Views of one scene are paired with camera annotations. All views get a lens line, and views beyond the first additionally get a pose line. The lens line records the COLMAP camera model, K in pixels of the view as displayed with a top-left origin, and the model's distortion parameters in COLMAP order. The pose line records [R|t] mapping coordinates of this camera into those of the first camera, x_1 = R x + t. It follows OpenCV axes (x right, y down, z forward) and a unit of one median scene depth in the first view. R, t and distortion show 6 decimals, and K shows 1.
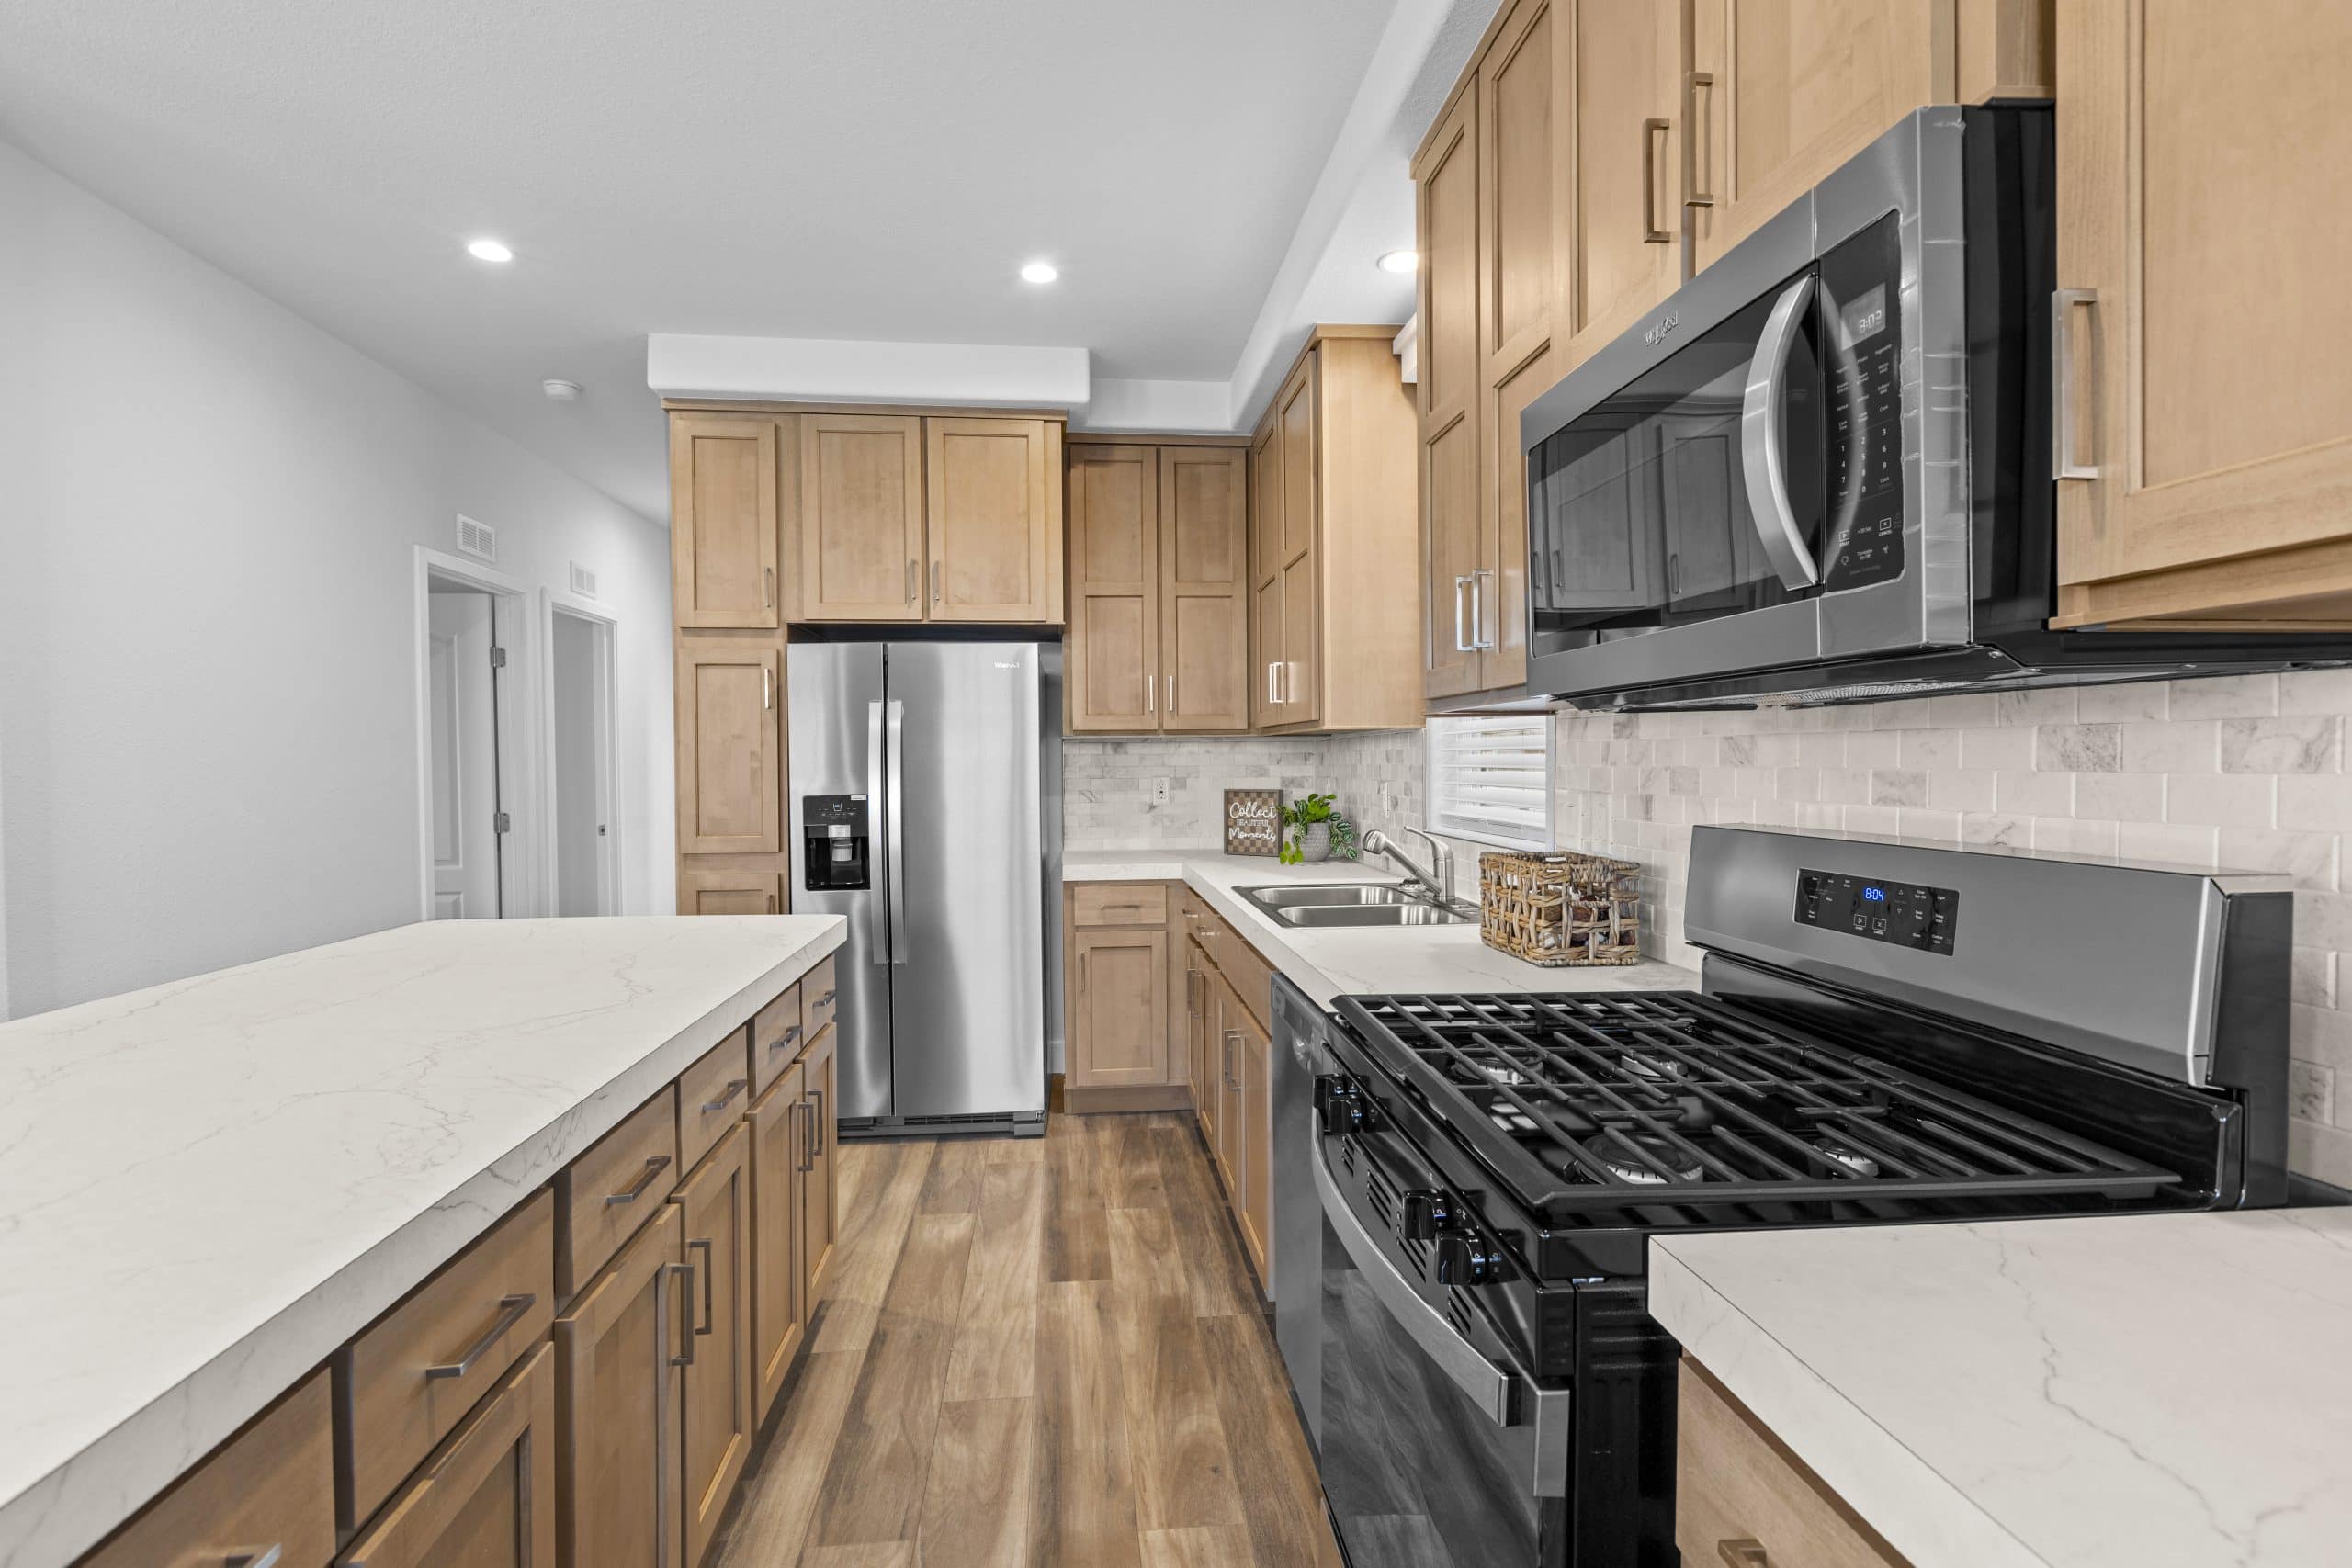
lens RADIAL K [[1125.3, 0, 1175.4], [0, 1125.3, 790.1], [0, 0, 1]] dist [0.000696, -0.000322]
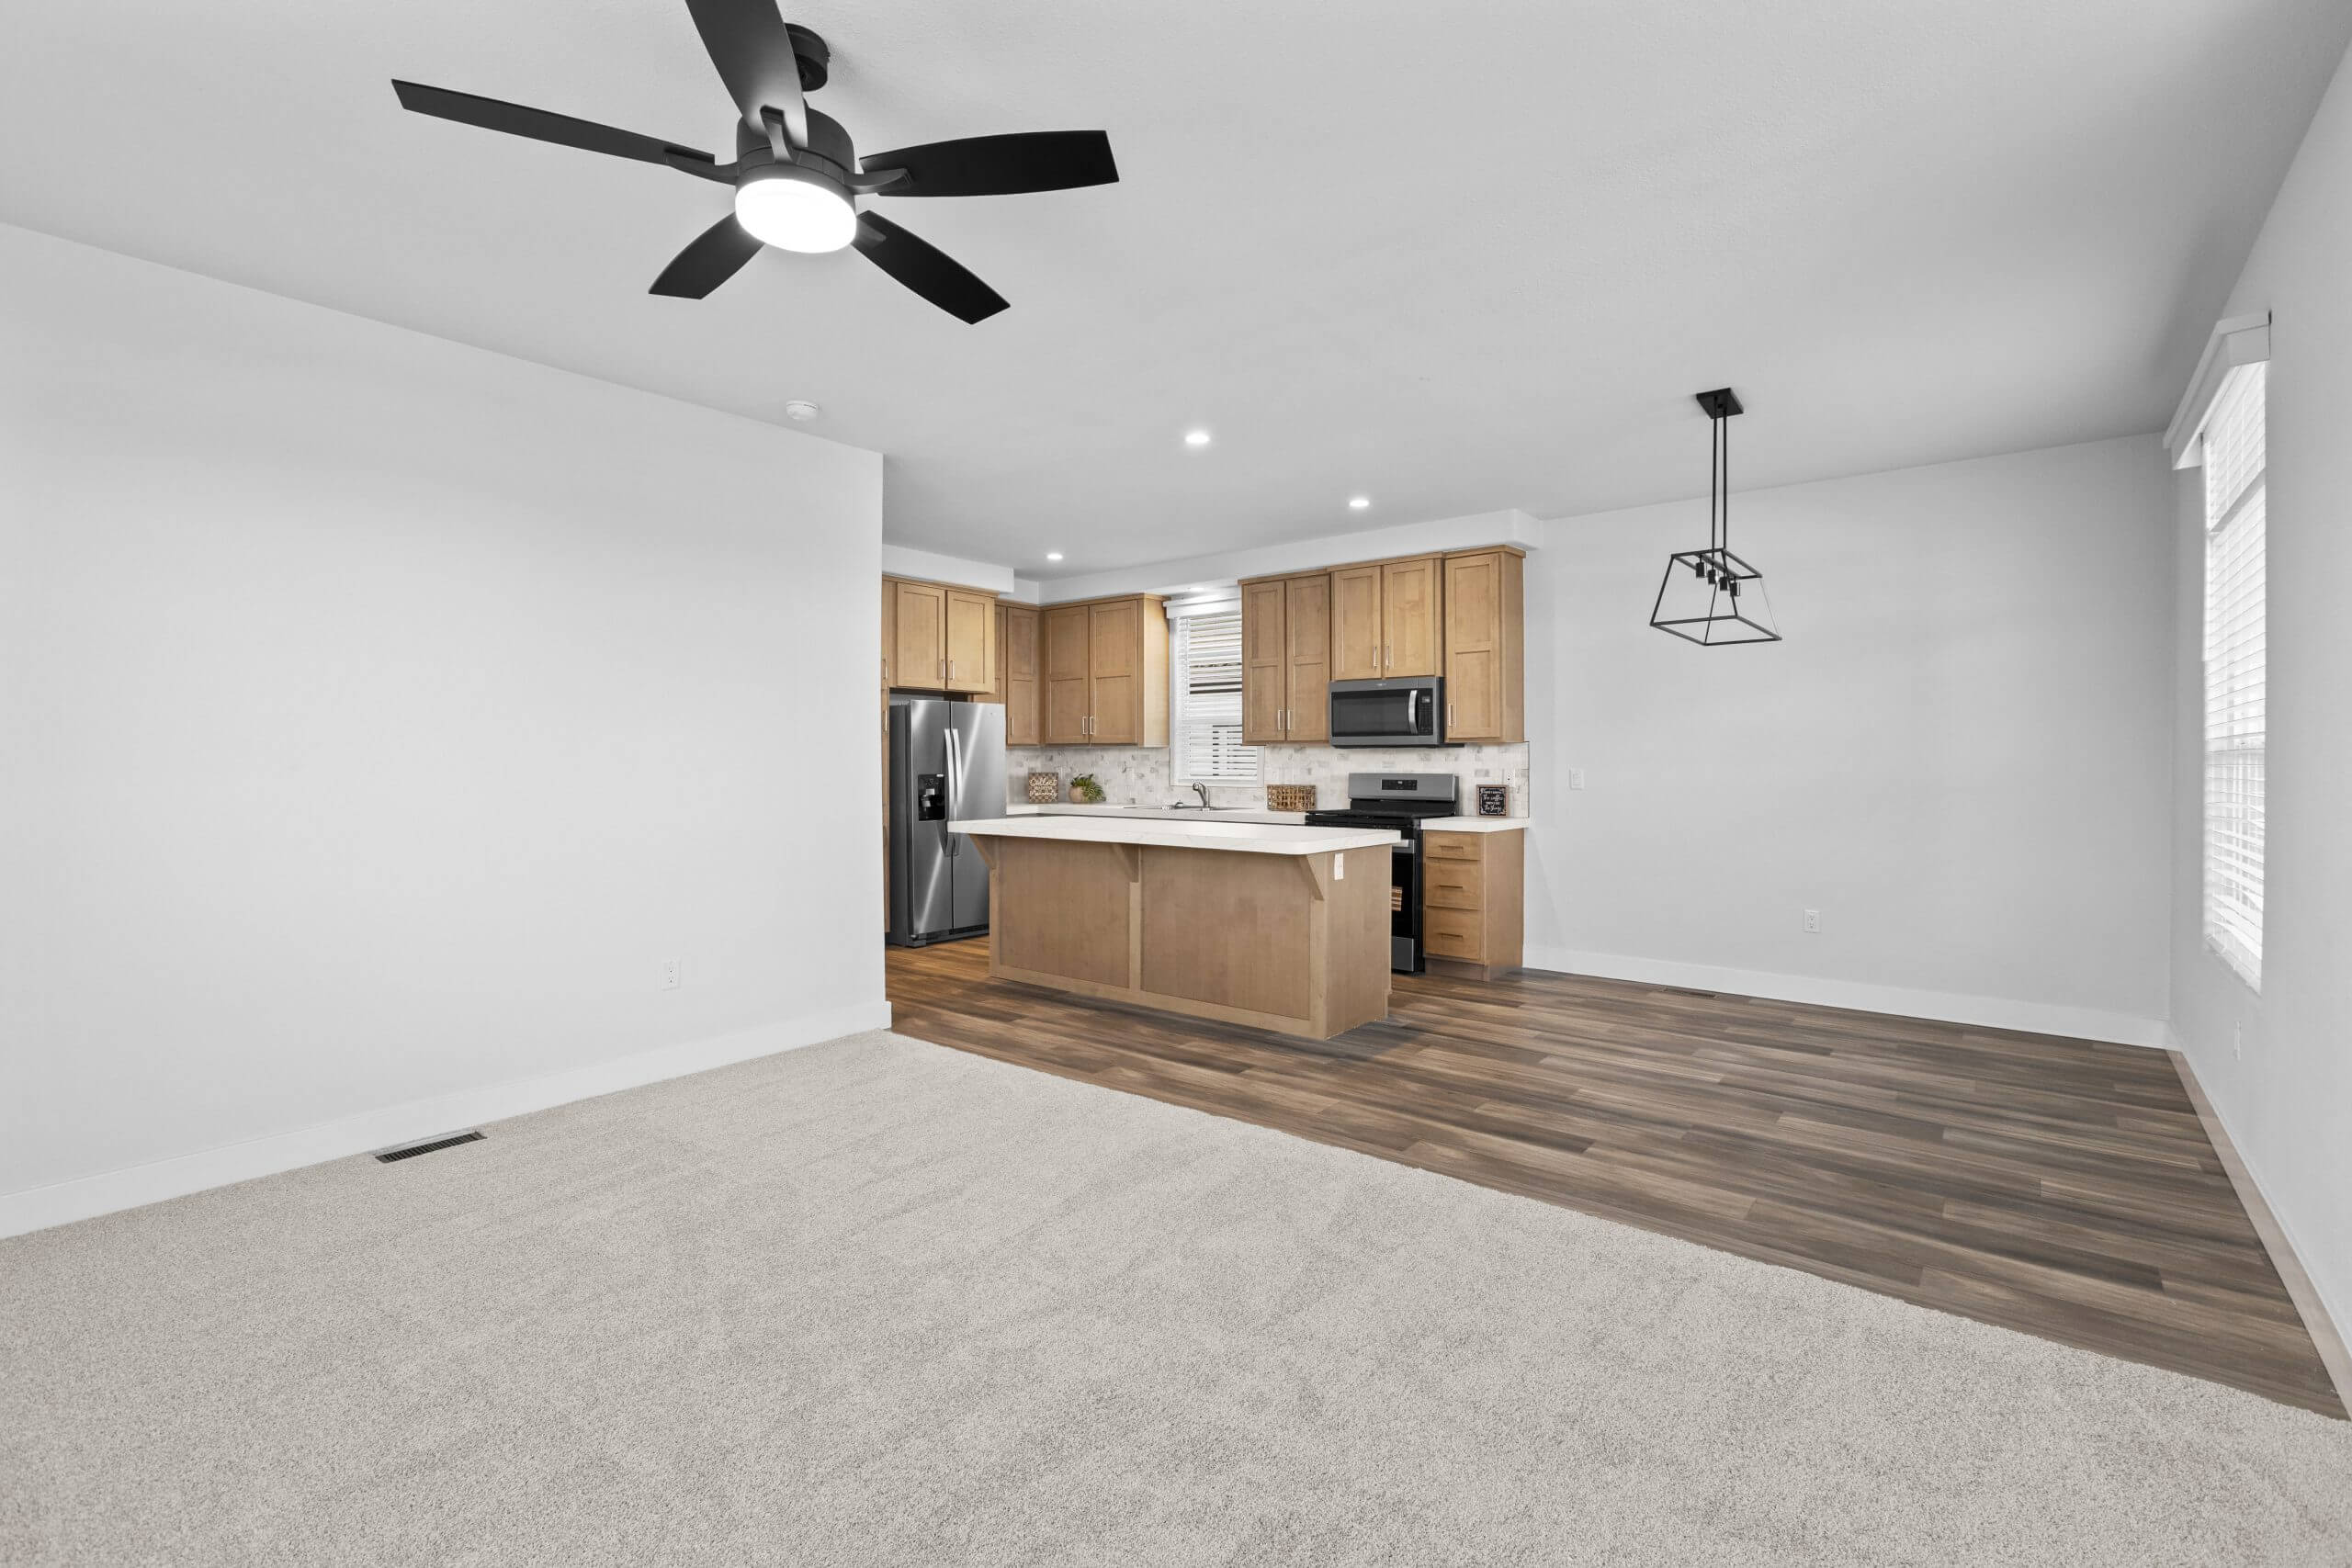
lens RADIAL K [[1063.1, 0, 1170.9], [0, 1063.1, 763.9], [0, 0, 1]] dist [-0.000465, -0.000068]
pose [[0.700587, 0.004050, 0.713555, -1.317512], [0.013716, 0.999723, -0.019141, 0.027700], [-0.713435, 0.023198, 0.700338, -0.638950]]
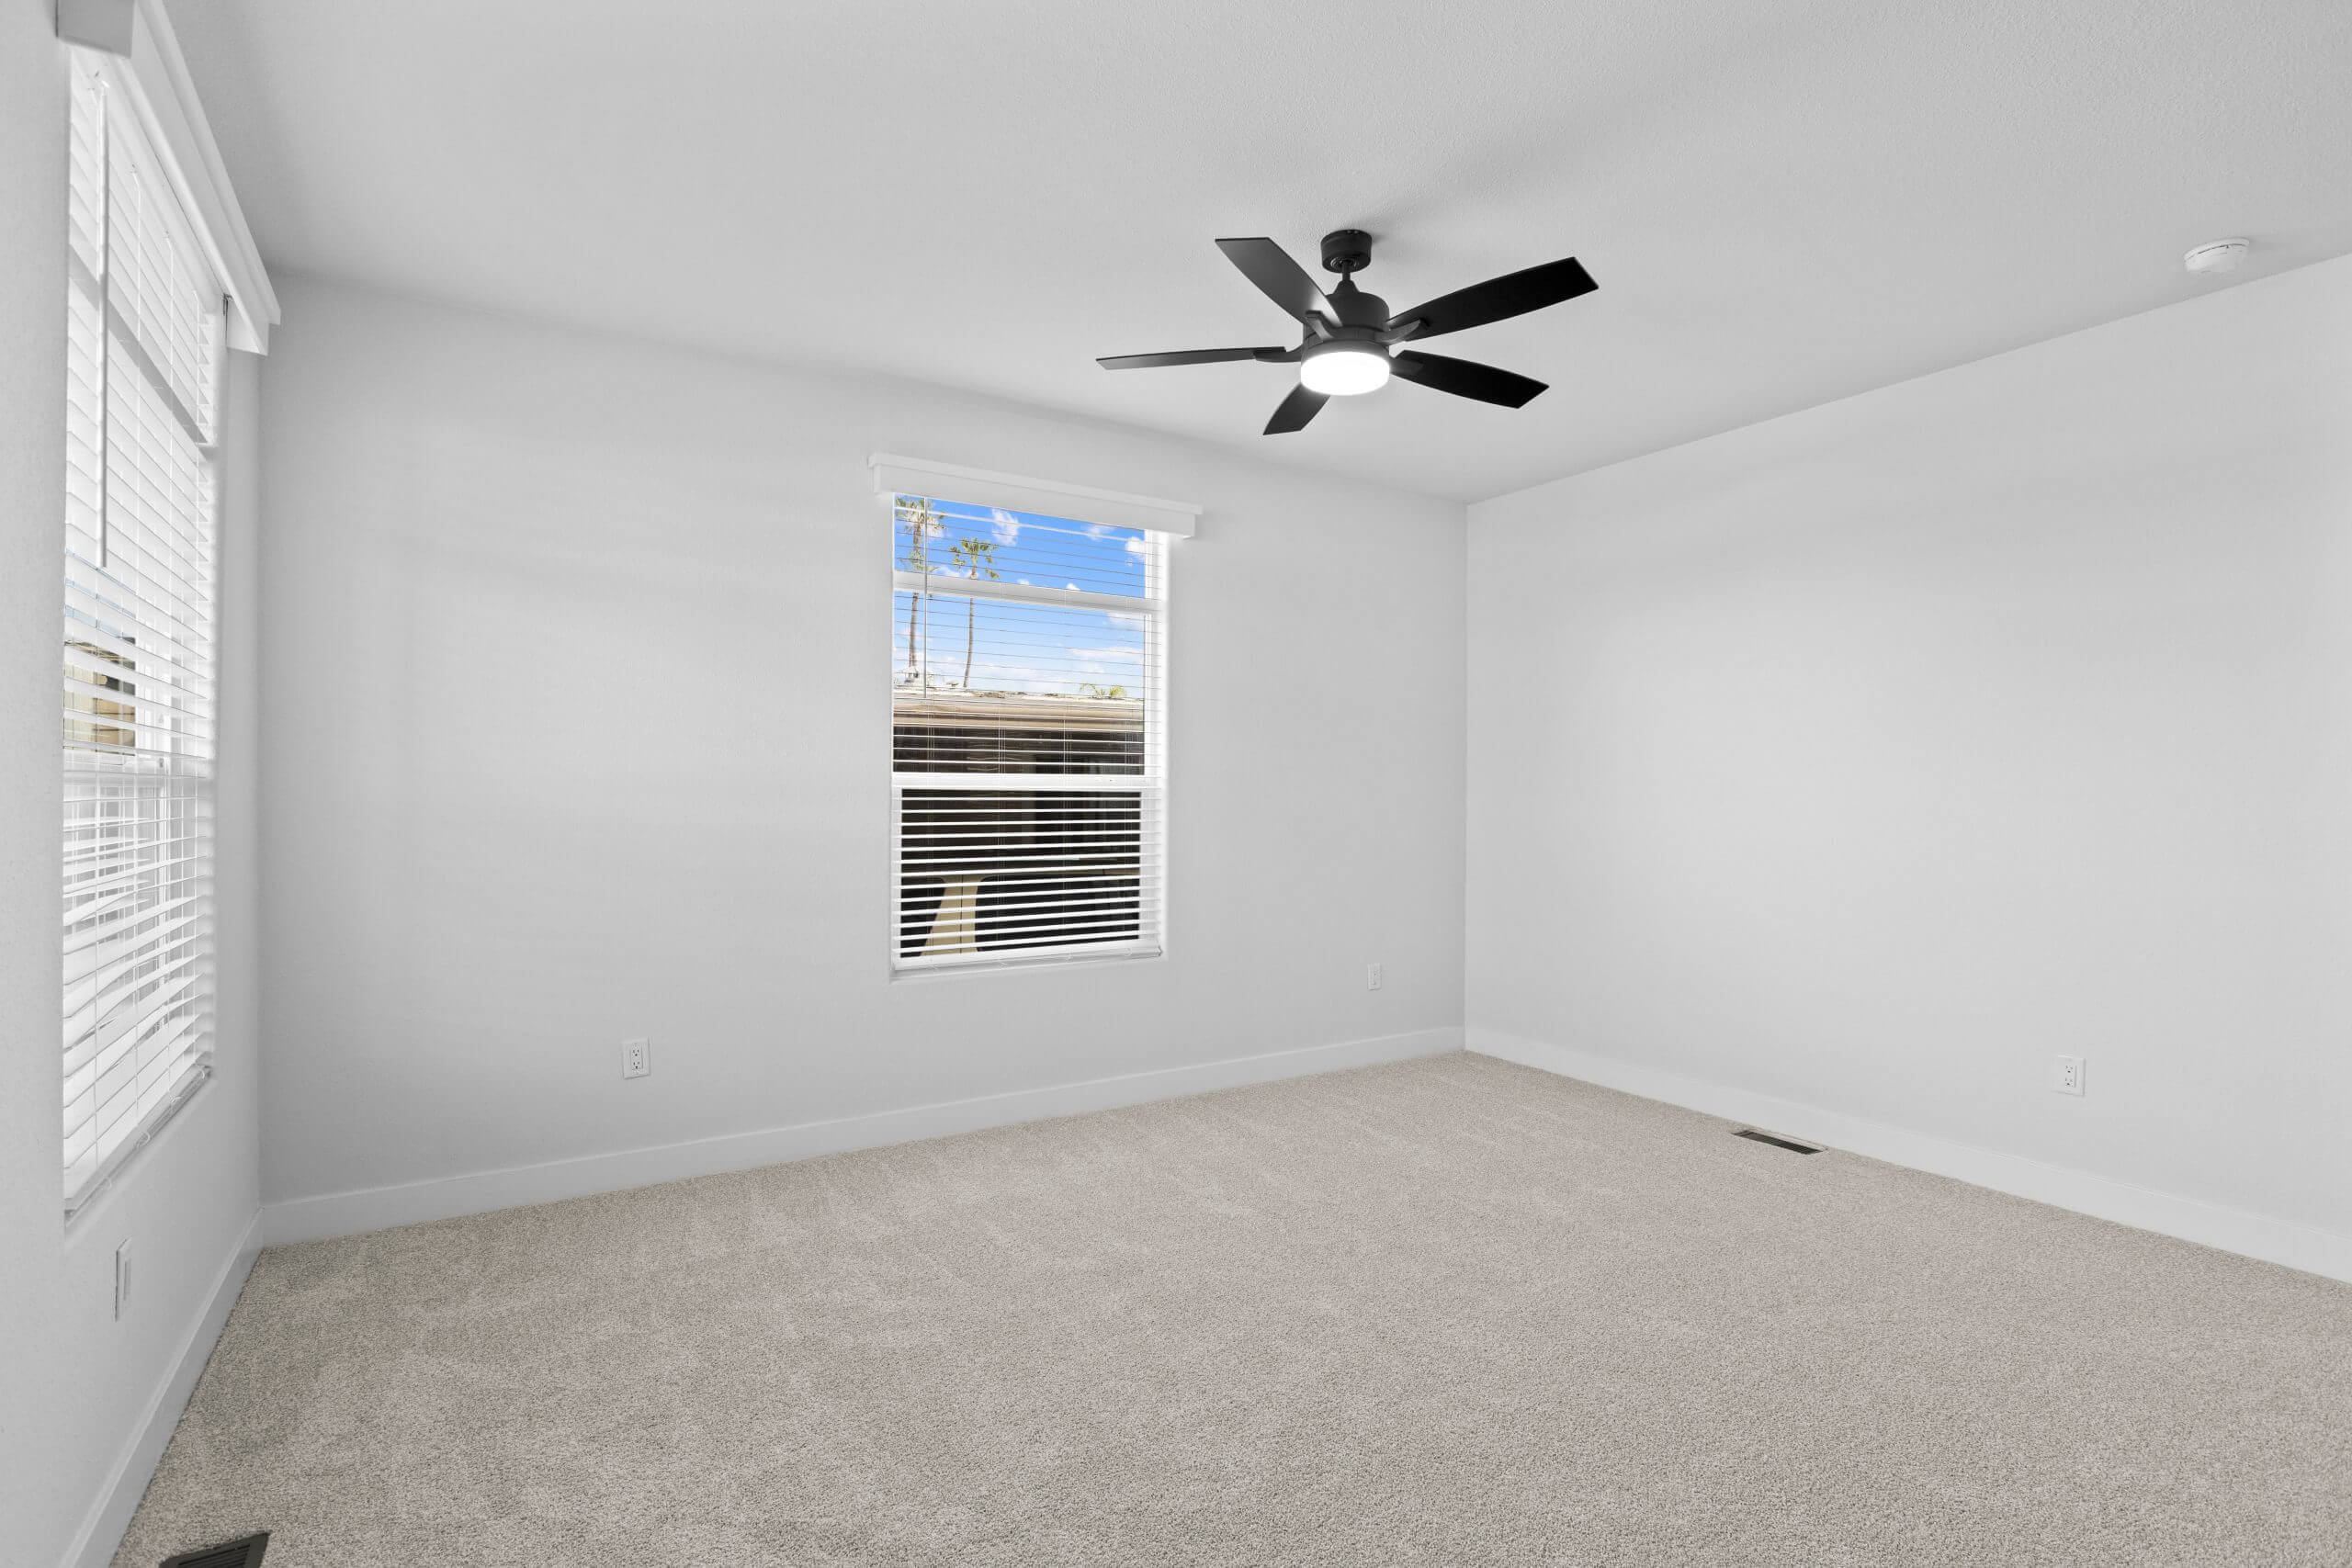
lens RADIAL K [[1125.3, 0, 1175.4], [0, 1125.3, 790.1], [0, 0, 1]] dist [0.000696, -0.000322]
pose [[0.441499, 0.011724, -0.897185, -0.422559], [-0.033828, 0.999421, -0.003587, 0.016599], [0.896624, 0.031933, 0.441640, -0.544976]]
